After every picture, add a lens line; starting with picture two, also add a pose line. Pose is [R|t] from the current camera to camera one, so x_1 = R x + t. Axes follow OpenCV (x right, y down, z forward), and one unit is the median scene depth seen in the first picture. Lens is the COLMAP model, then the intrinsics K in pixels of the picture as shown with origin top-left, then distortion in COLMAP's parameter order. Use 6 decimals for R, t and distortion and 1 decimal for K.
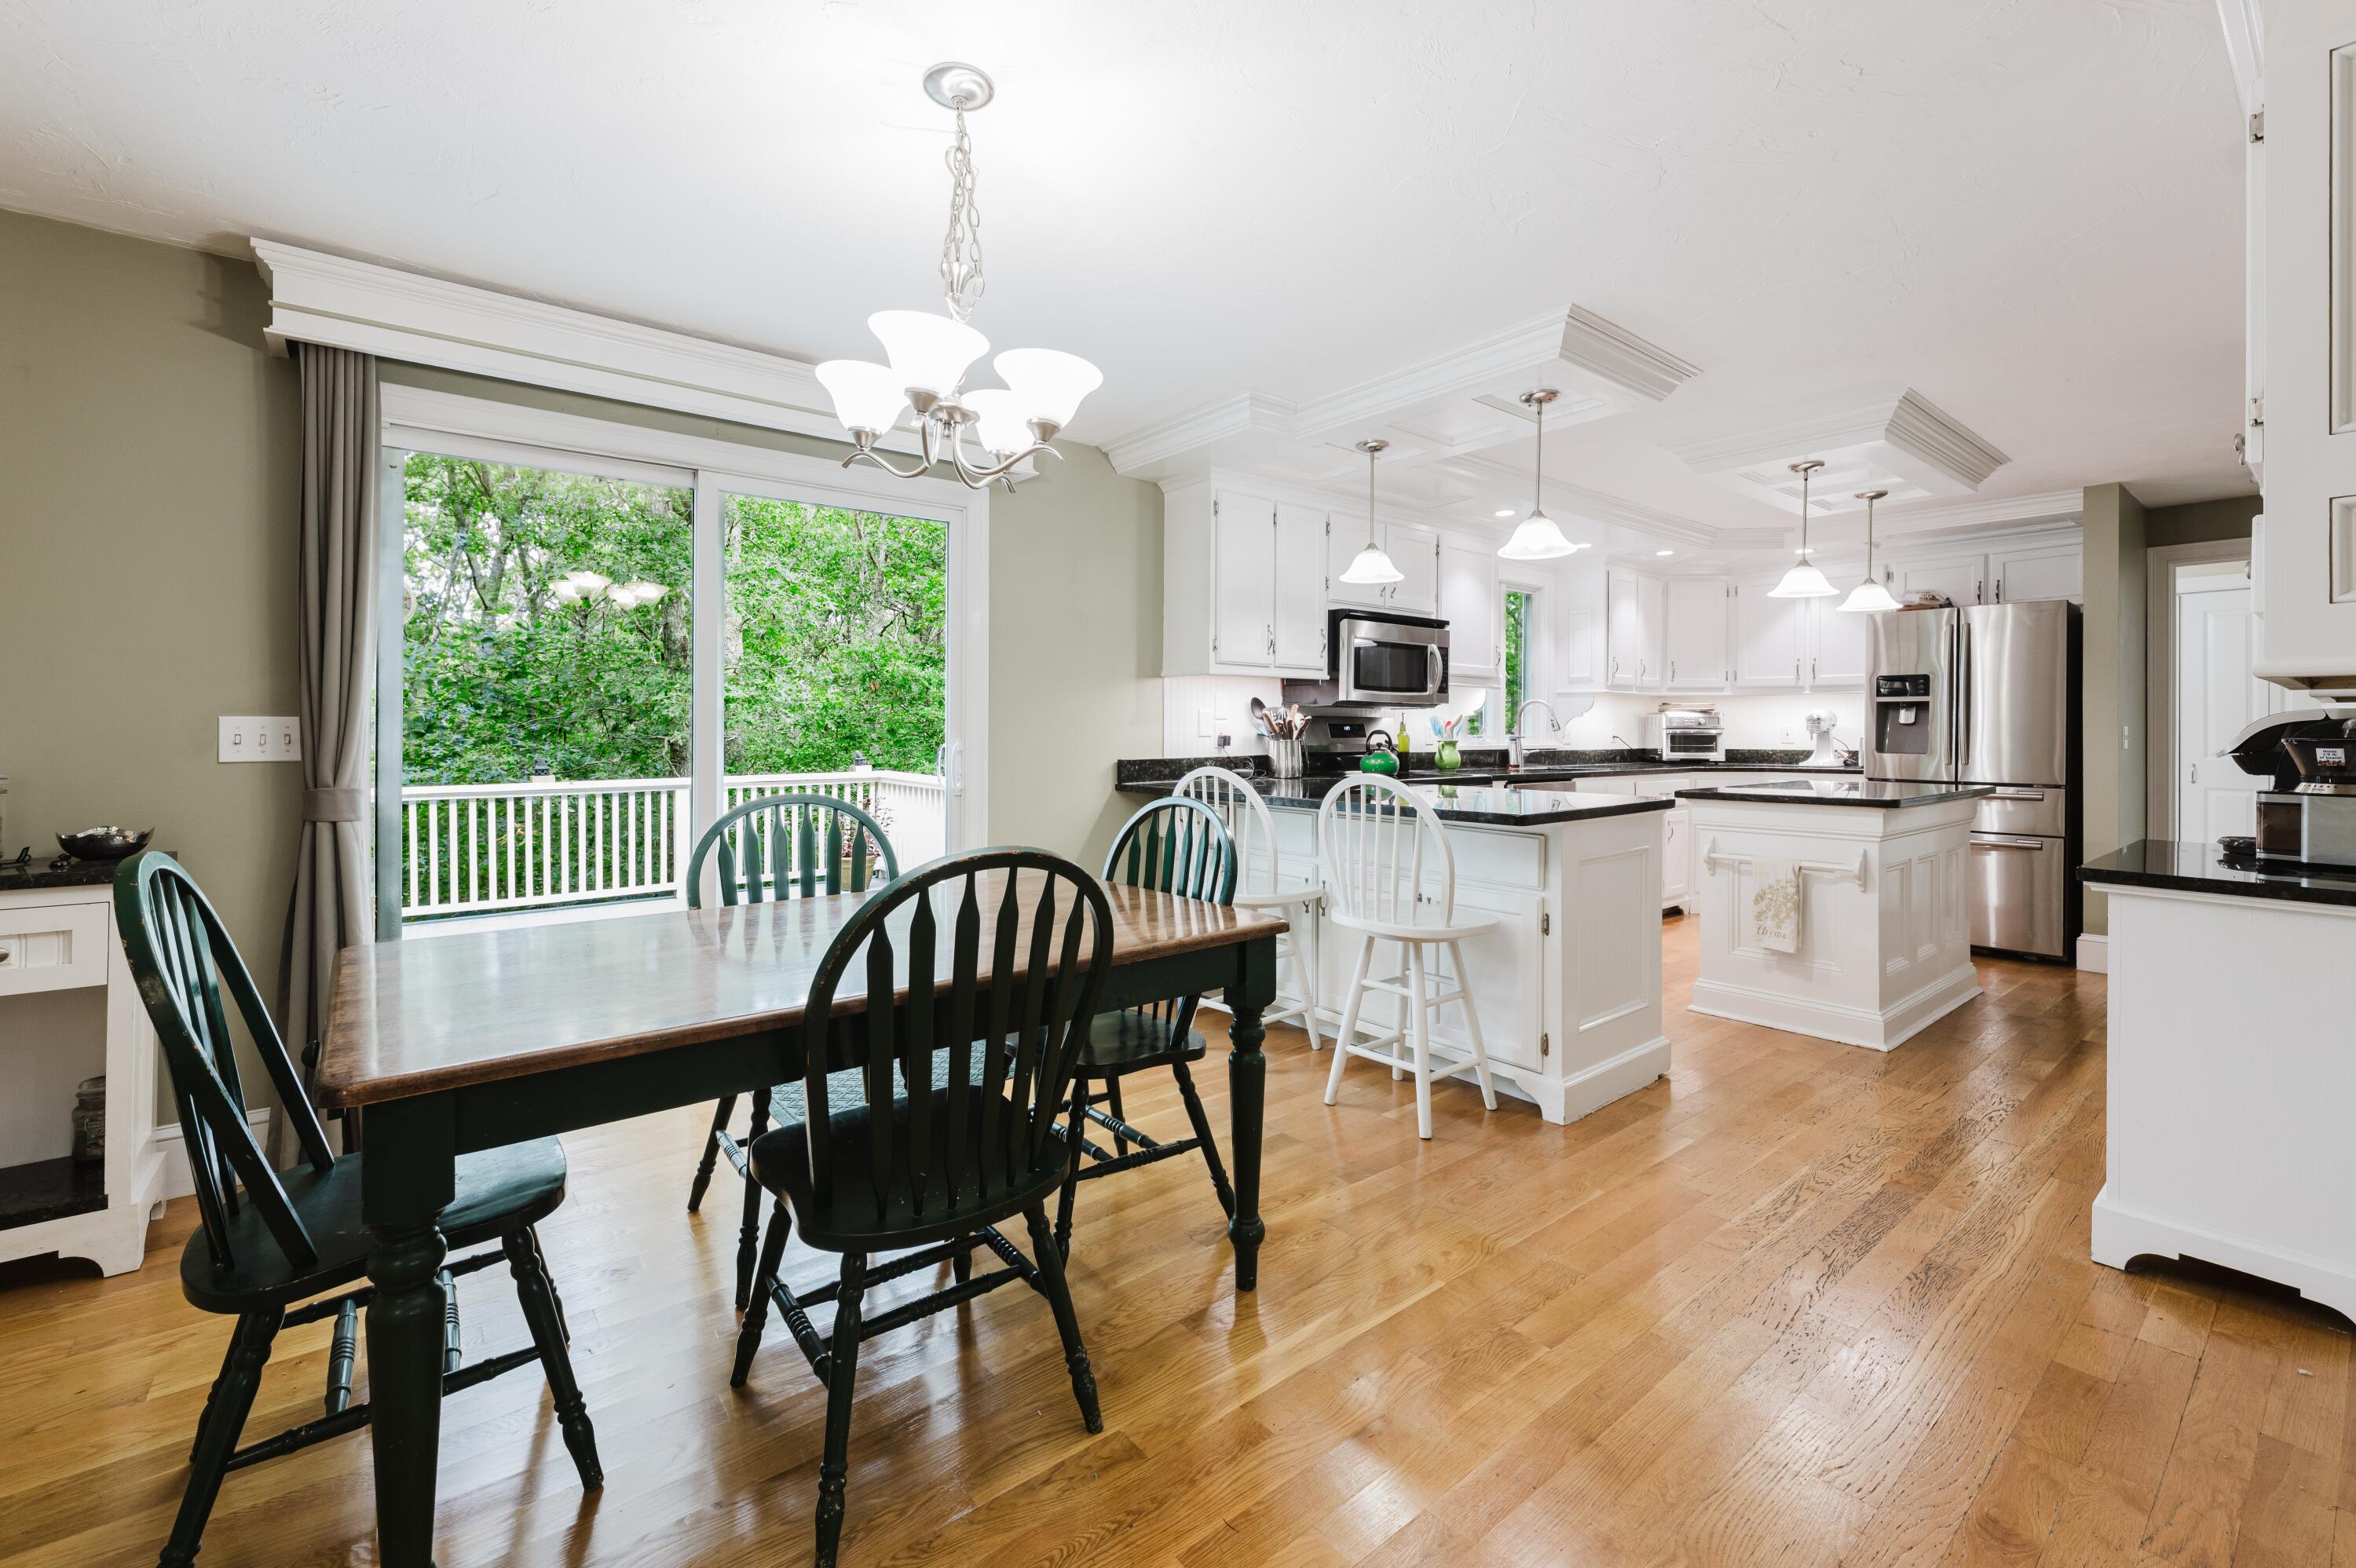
lens RADIAL K [[999.3, 0, 1180.2], [0, 999.3, 727.4], [0, 0, 1]] dist [0.011614, -0.000065]
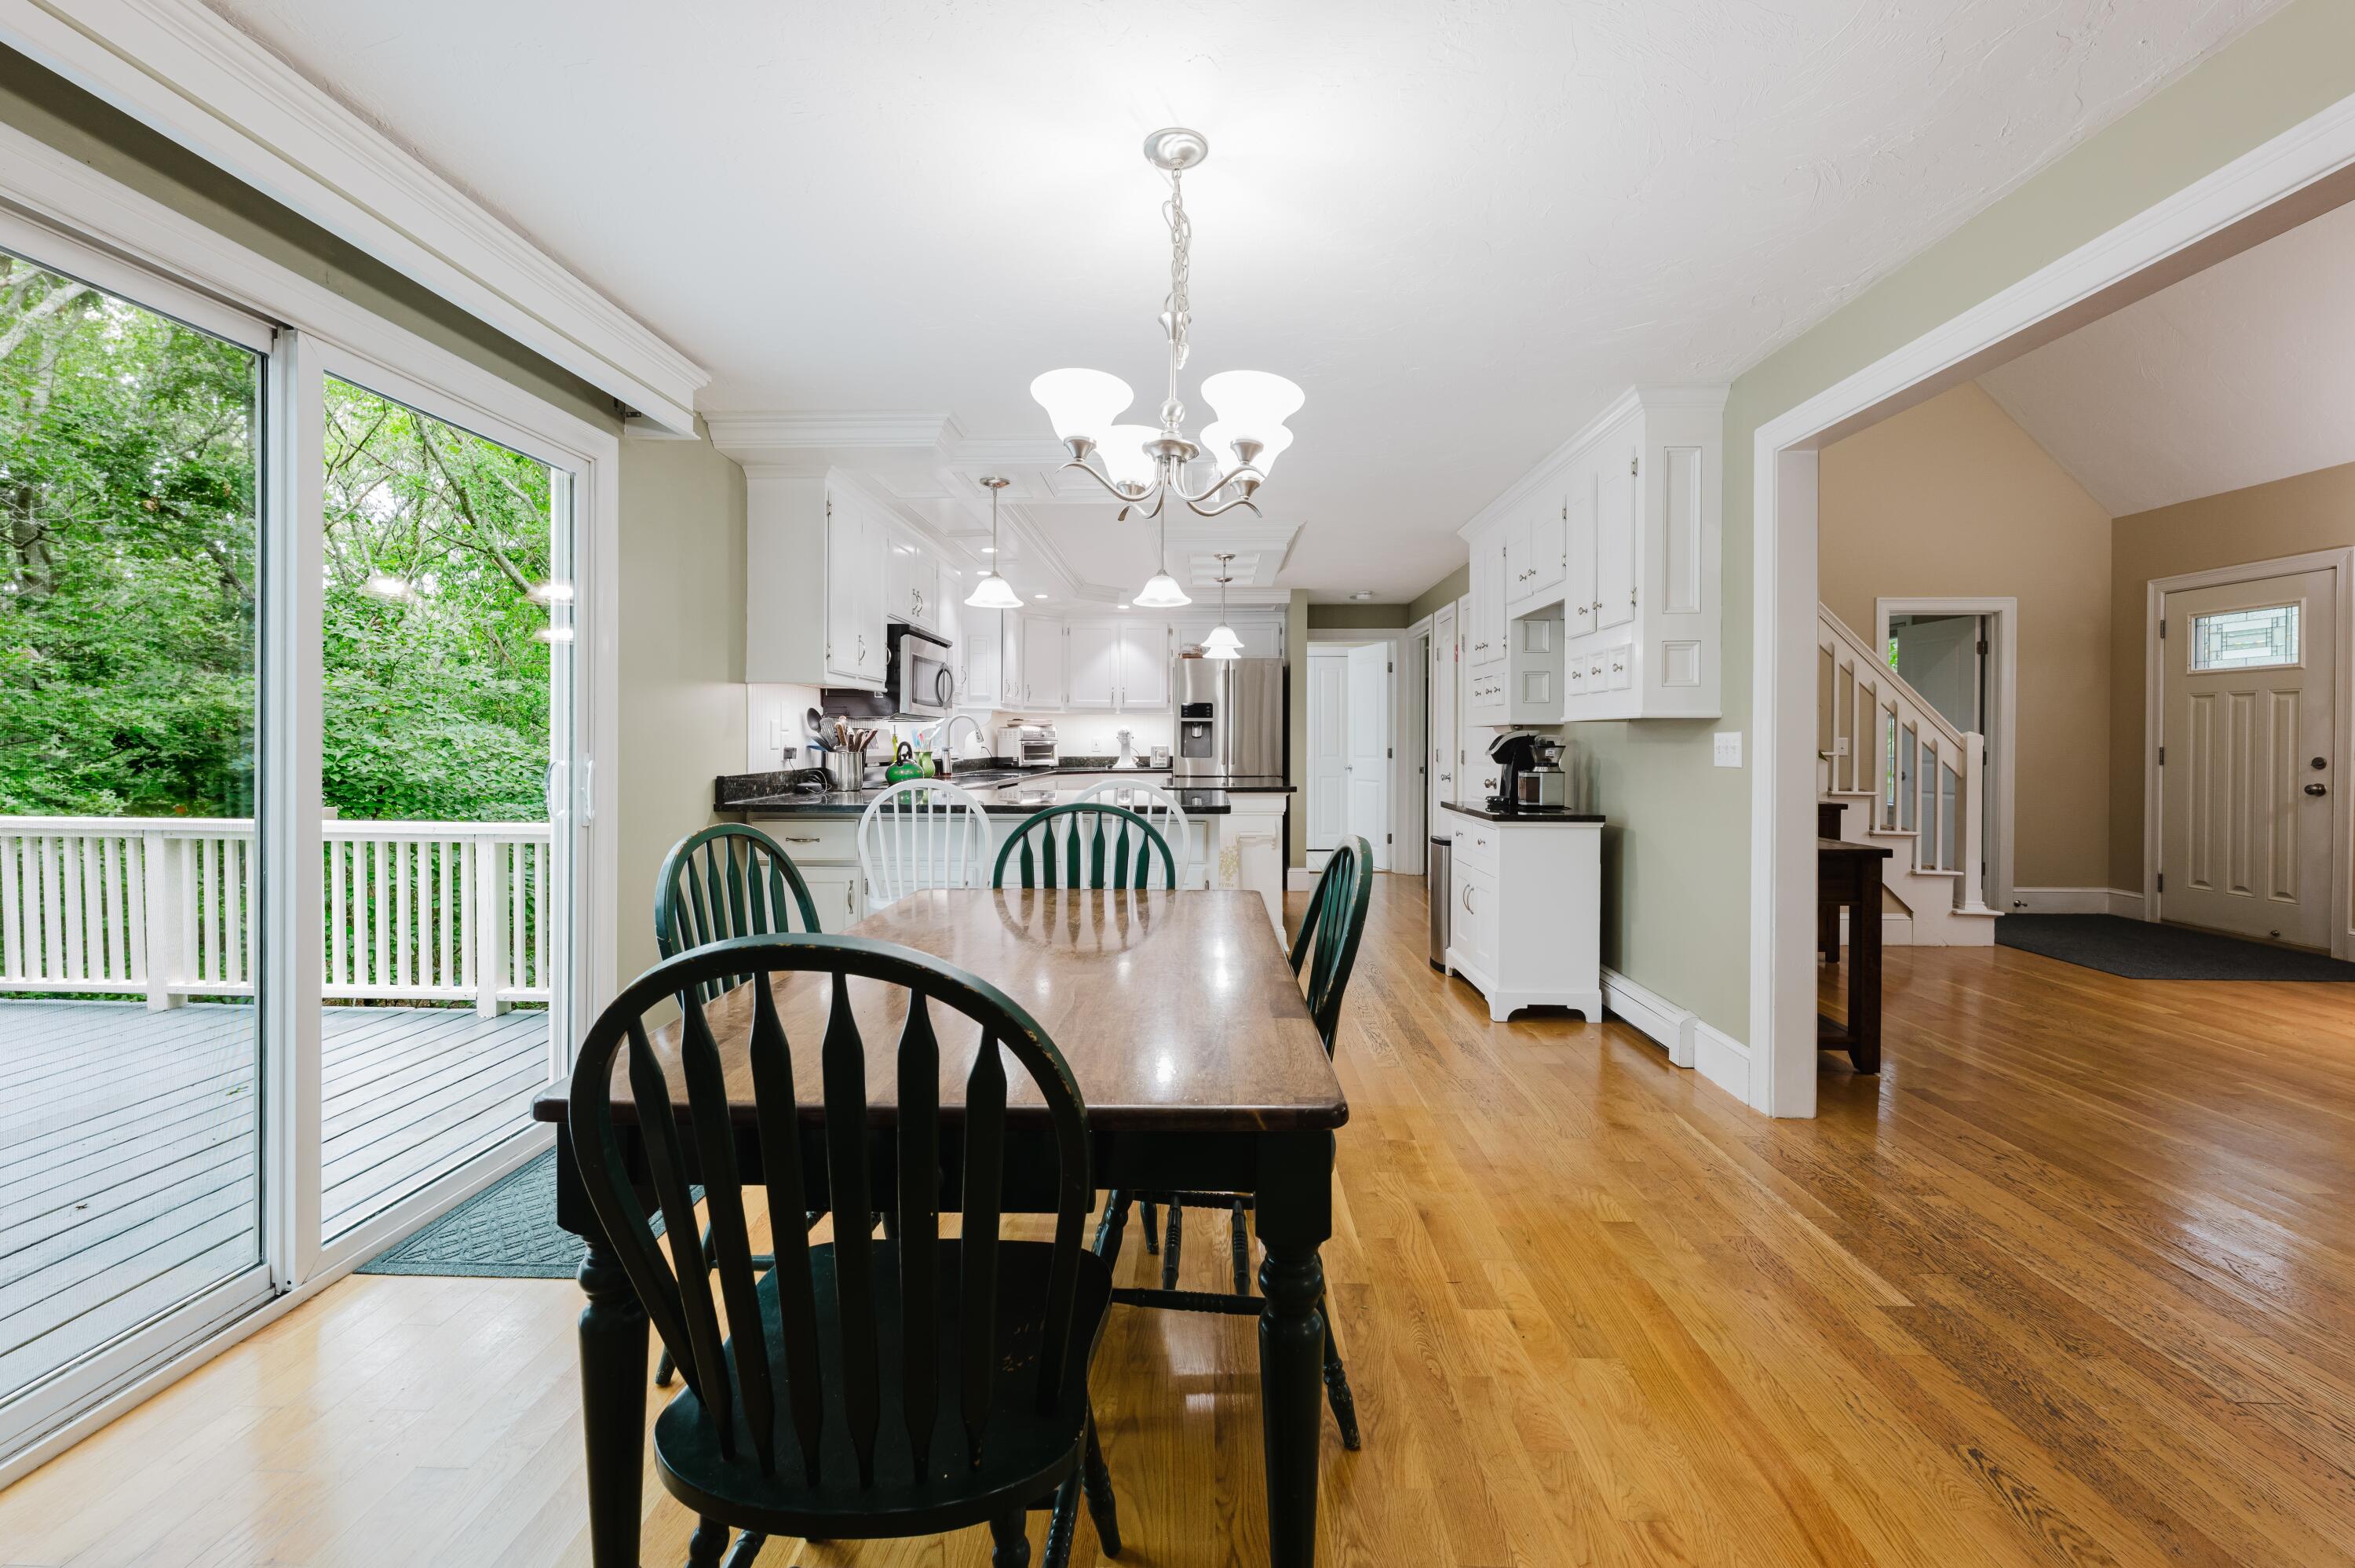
lens RADIAL K [[984.1, 0, 1184.6], [0, 984.1, 754.8], [0, 0, 1]] dist [0.014529, 0.000369]
pose [[0.650528, -0.011230, 0.759400, -0.438778], [-0.001399, 0.999871, 0.015985, -0.000628], [-0.759481, -0.011461, 0.650428, 0.123604]]
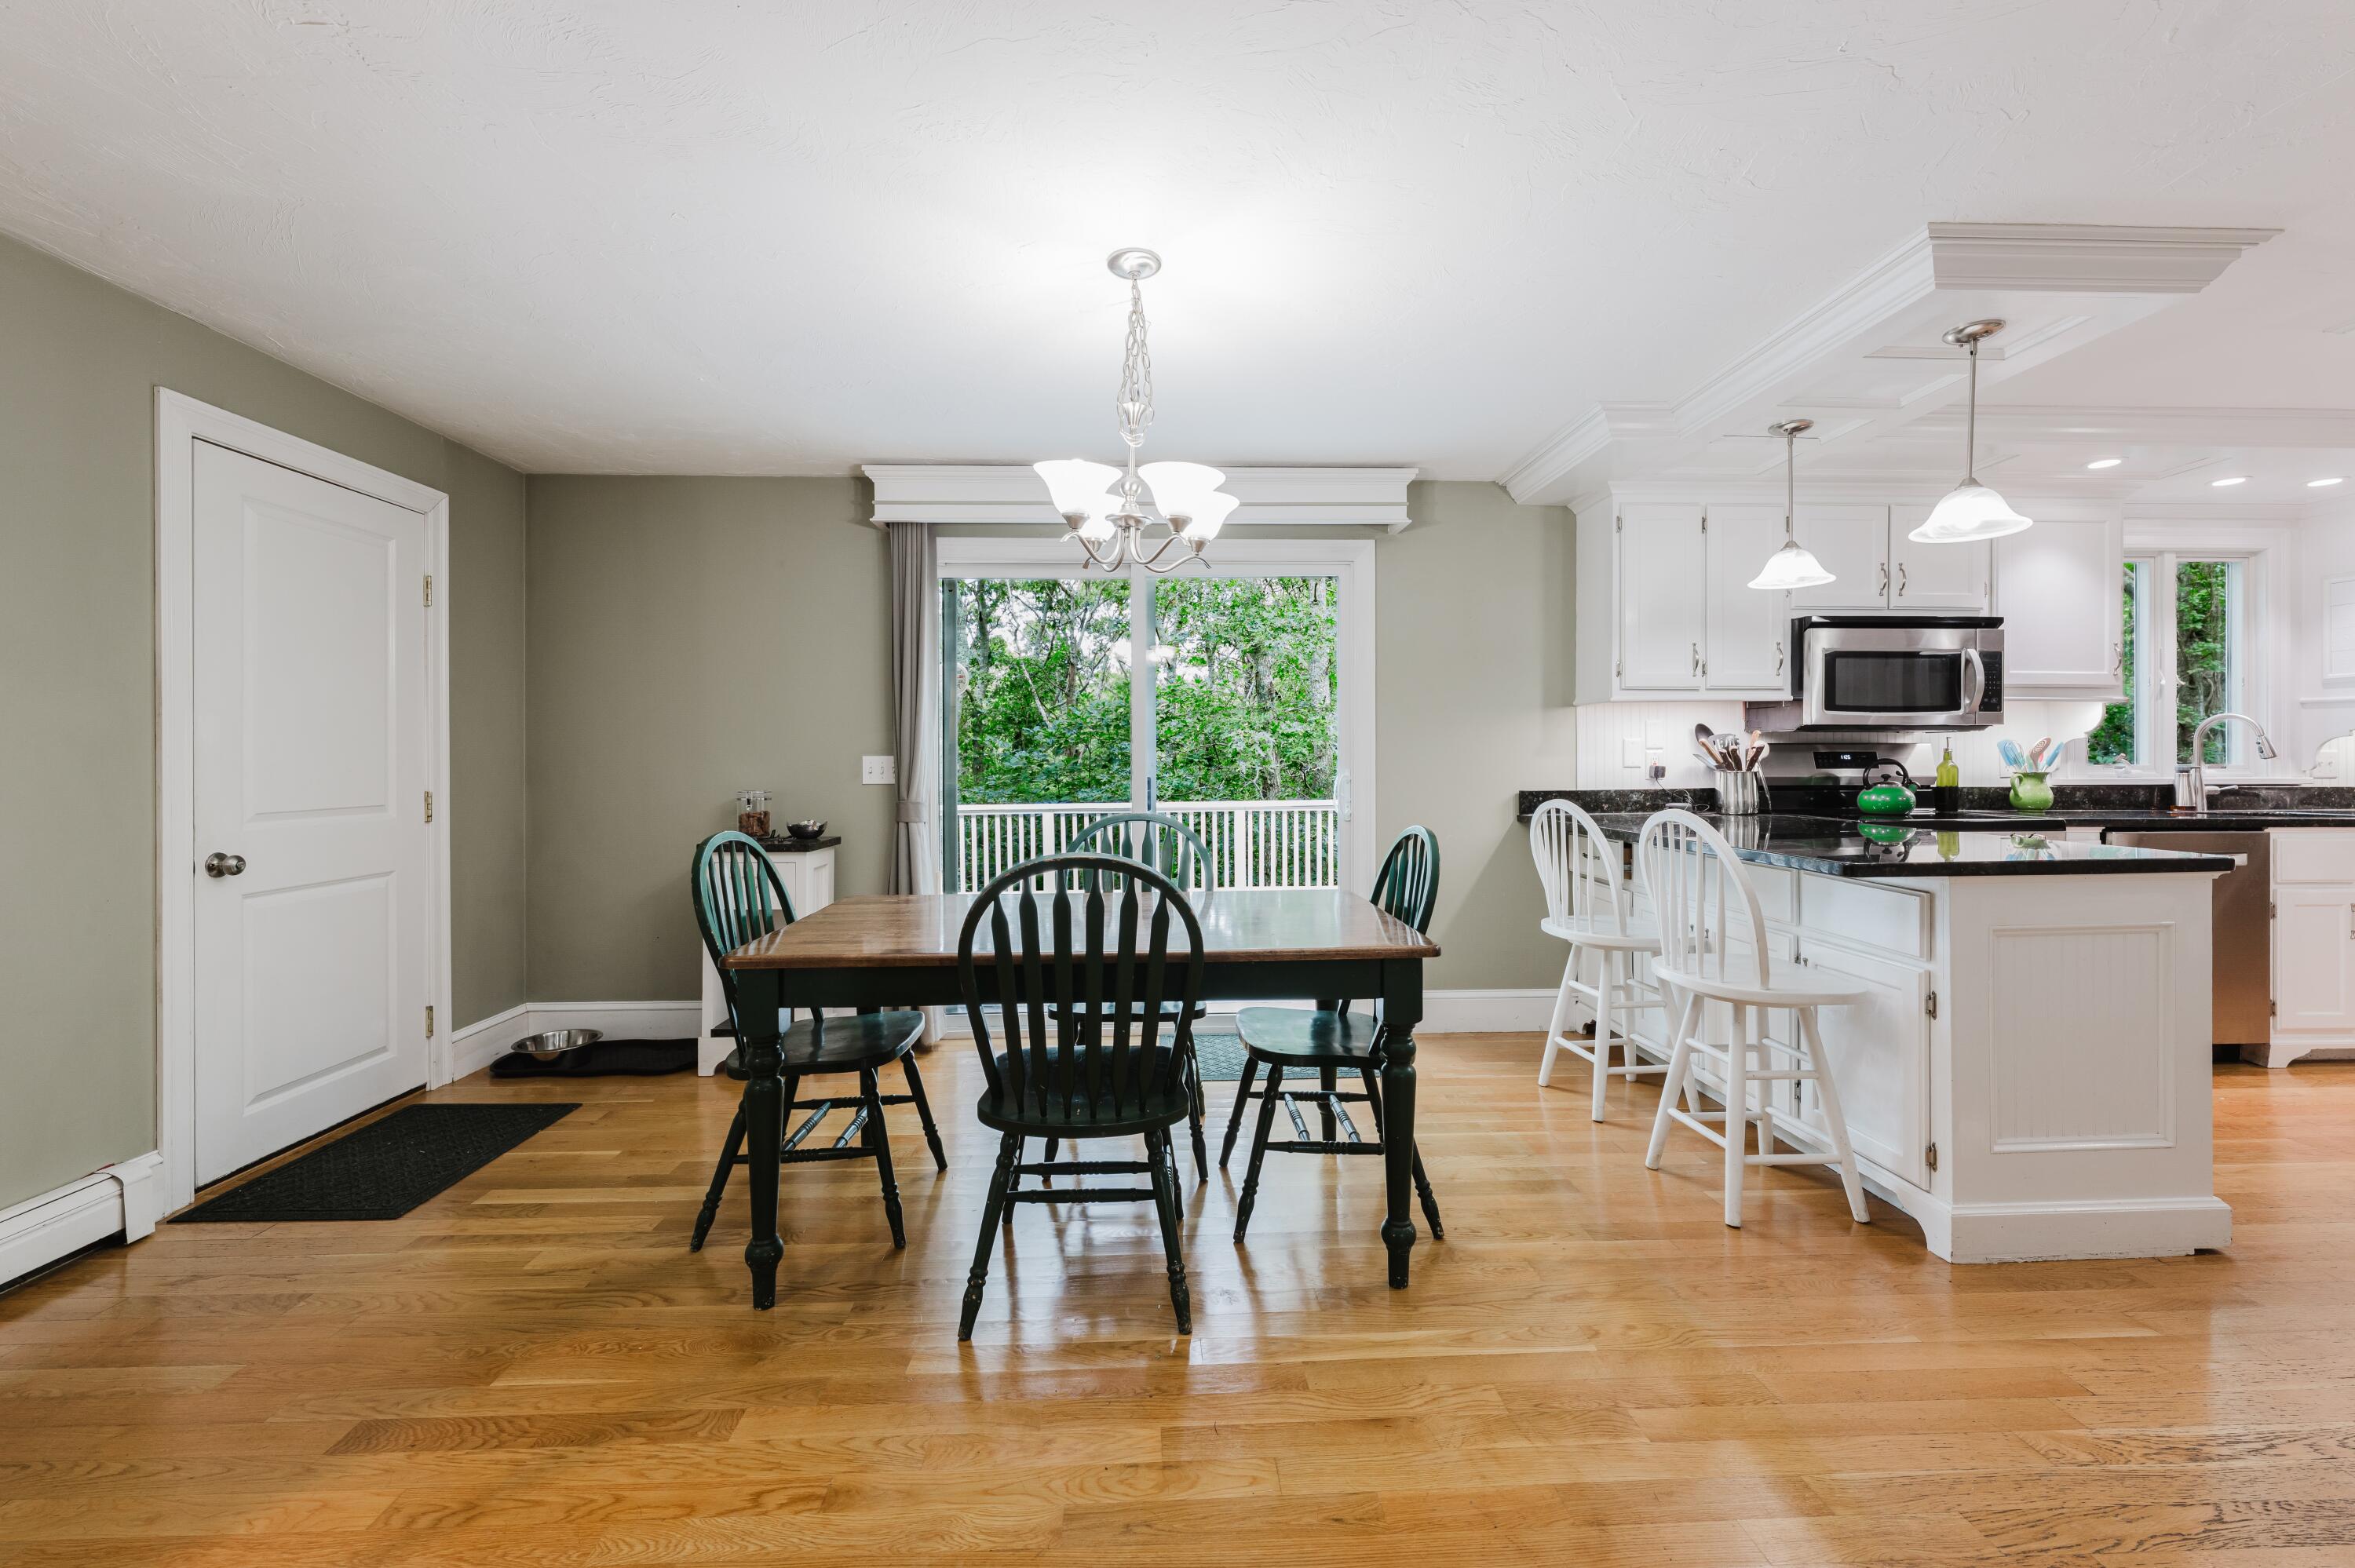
lens RADIAL K [[984.1, 0, 1184.6], [0, 984.1, 754.8], [0, 0, 1]] dist [0.014529, 0.000369]
pose [[0.805596, -0.007519, -0.592417, 0.243896], [0.006564, 0.999971, -0.003765, -0.001724], [0.592429, -0.000855, 0.805623, 0.009060]]
